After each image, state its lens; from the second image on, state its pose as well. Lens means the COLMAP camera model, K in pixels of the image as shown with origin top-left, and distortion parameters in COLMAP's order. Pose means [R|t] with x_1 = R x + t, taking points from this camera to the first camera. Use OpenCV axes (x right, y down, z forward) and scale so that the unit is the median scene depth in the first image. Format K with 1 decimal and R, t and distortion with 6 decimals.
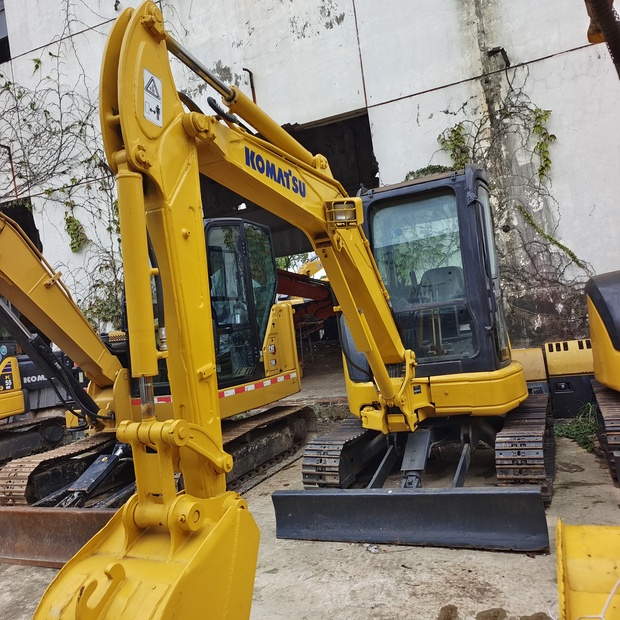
lens RADIAL K [[560.8, 0, 326.0], [0, 560.8, 322.4], [0, 0, 1]] dist [0.026512, -0.003323]
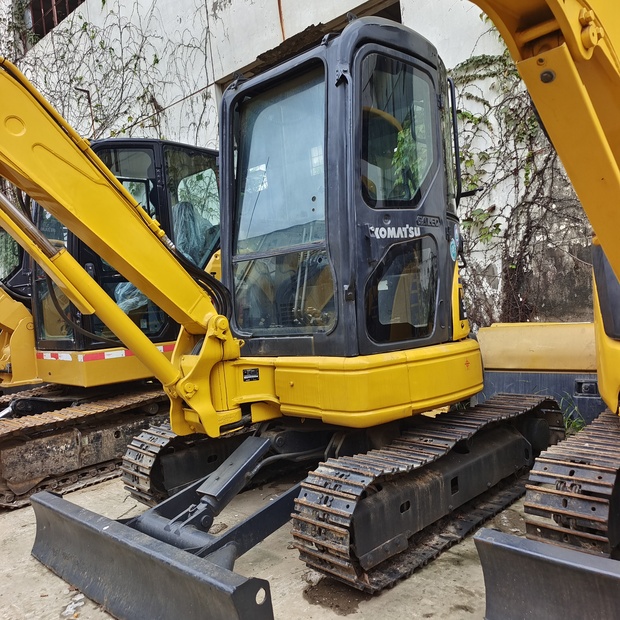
lens RADIAL K [[560.8, 0, 326.0], [0, 560.8, 322.4], [0, 0, 1]] dist [0.026512, -0.003323]
pose [[0.932443, 0.062371, -0.355893, 0.229930], [-0.033316, 0.995634, 0.087200, -0.001680], [0.359777, -0.069453, 0.930450, 0.198613]]
